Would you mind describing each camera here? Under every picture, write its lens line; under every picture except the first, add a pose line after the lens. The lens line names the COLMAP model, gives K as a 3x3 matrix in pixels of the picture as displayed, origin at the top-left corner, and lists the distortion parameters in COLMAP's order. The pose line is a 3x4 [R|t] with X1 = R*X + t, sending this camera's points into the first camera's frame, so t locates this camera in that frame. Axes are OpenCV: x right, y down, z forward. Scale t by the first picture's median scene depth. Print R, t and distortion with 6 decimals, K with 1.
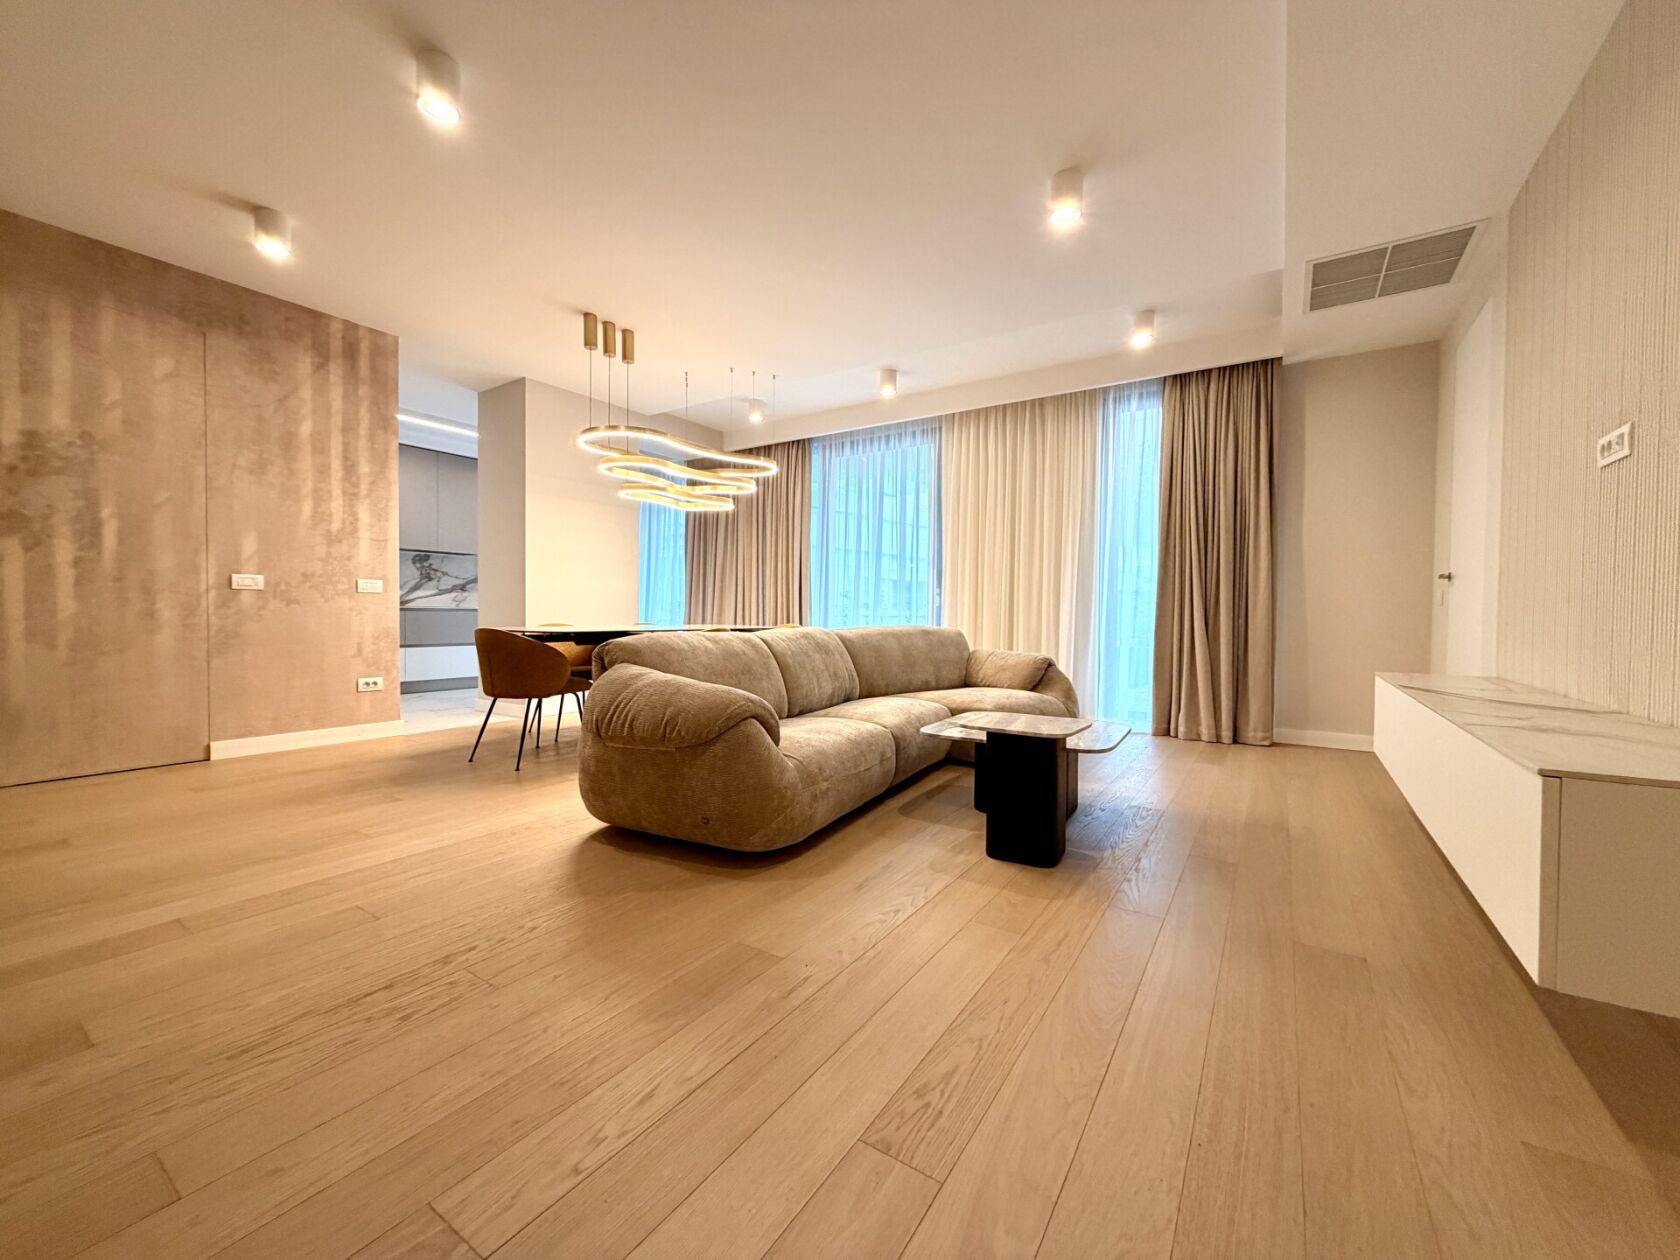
lens RADIAL K [[665.9, 0, 835.5], [0, 665.9, 627.6], [0, 0, 1]] dist [-0.000465, 0.000219]
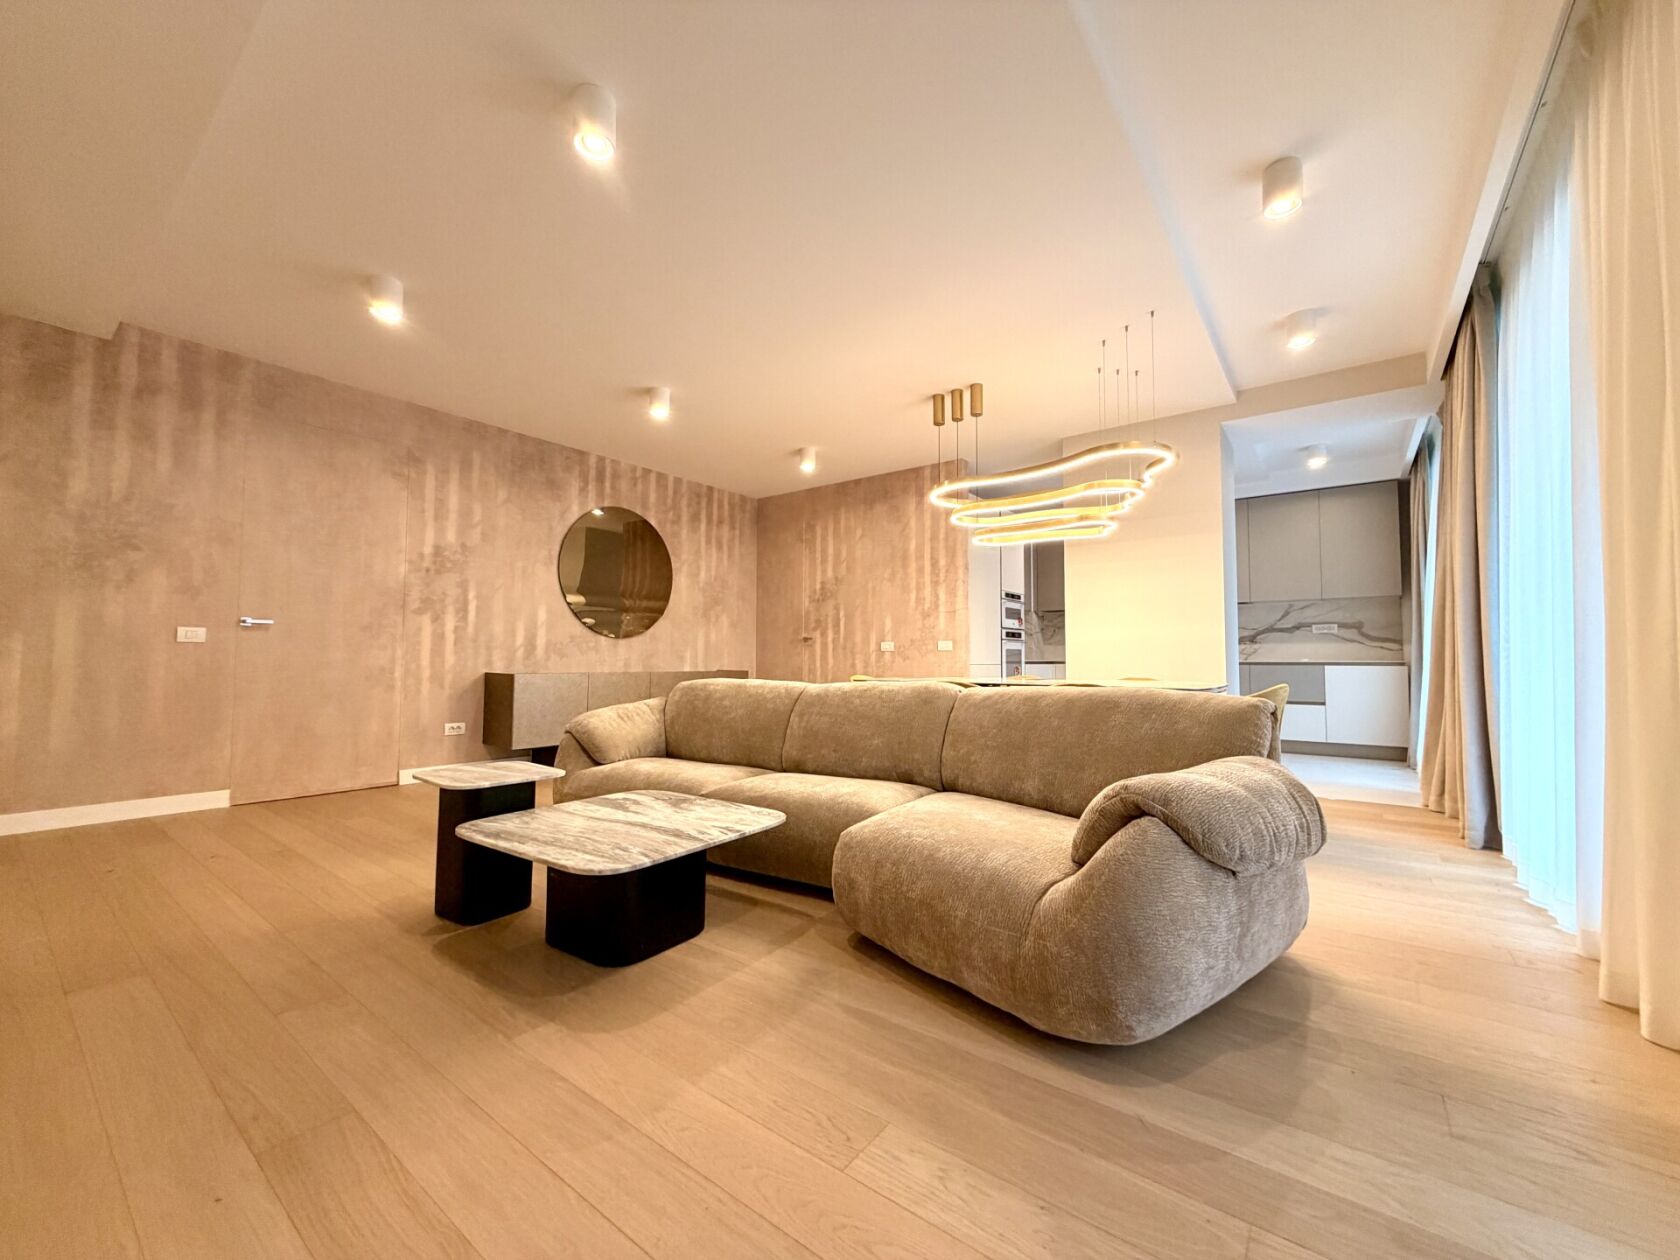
lens RADIAL K [[665.9, 0, 835.5], [0, 665.9, 627.6], [0, 0, 1]] dist [-0.000465, 0.000219]
pose [[-0.064346, -0.060432, -0.996096, 0.726143], [-0.024826, 0.997953, -0.058940, -0.014328], [0.997619, 0.020936, -0.065715, 0.916219]]
